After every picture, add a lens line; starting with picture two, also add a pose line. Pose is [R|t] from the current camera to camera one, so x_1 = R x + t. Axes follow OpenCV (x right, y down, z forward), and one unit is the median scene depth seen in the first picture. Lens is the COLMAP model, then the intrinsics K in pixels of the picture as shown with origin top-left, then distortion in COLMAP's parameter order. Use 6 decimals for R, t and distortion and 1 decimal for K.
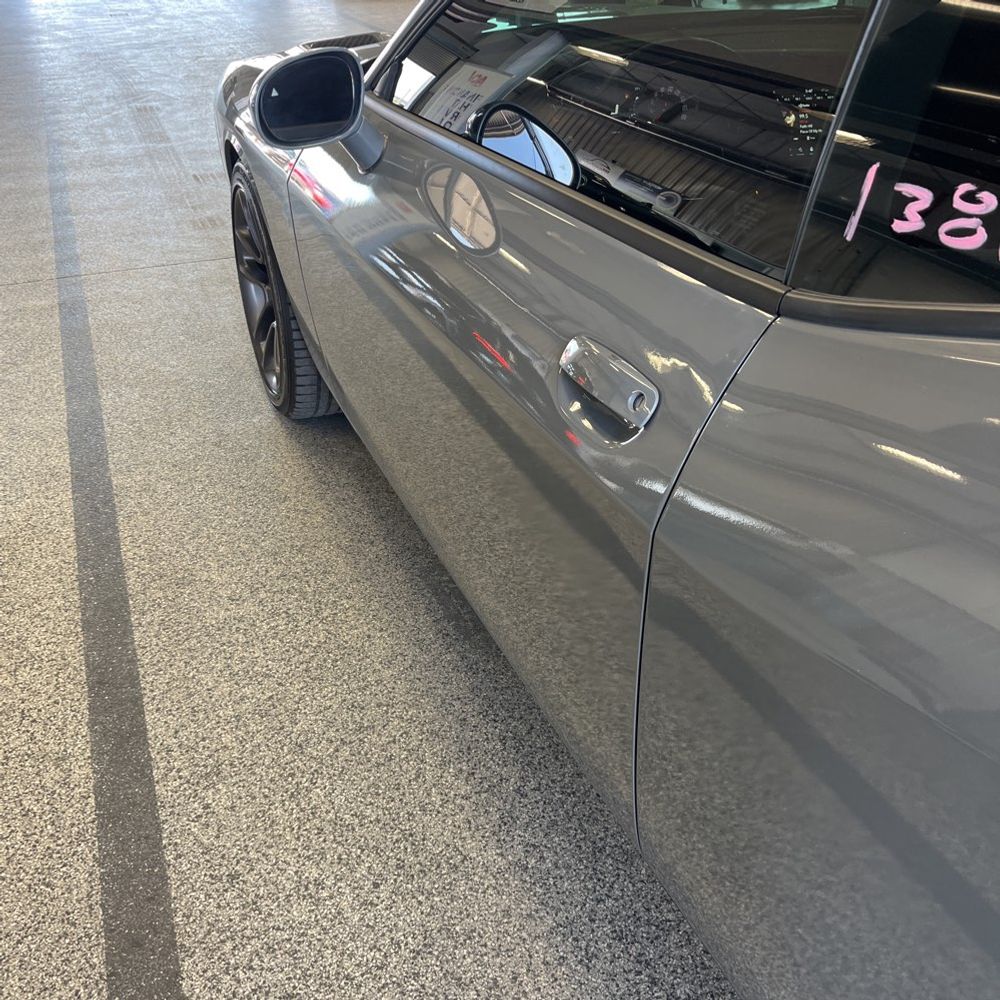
lens RADIAL K [[1016.1, 0, 499.8], [0, 1016.1, 501.0], [0, 0, 1]] dist [0.025814, 0.000000]
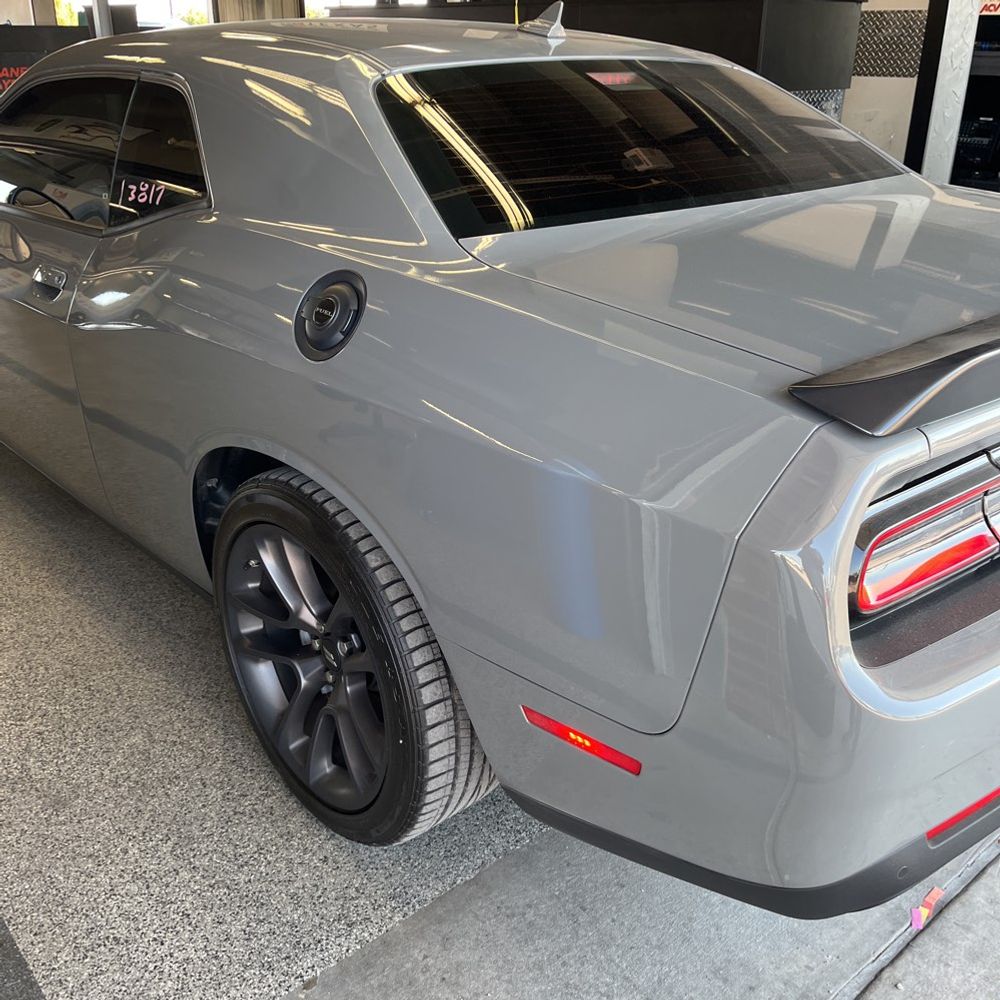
lens RADIAL K [[1016.1, 0, 506.5], [0, 1016.1, 499.6], [0, 0, 1]] dist [0.025814, 0.000000]
pose [[0.943377, -0.112228, 0.312161, 0.186579], [0.148832, 0.984197, -0.095947, 0.475046], [-0.296460, 0.136974, 0.945172, -0.915080]]
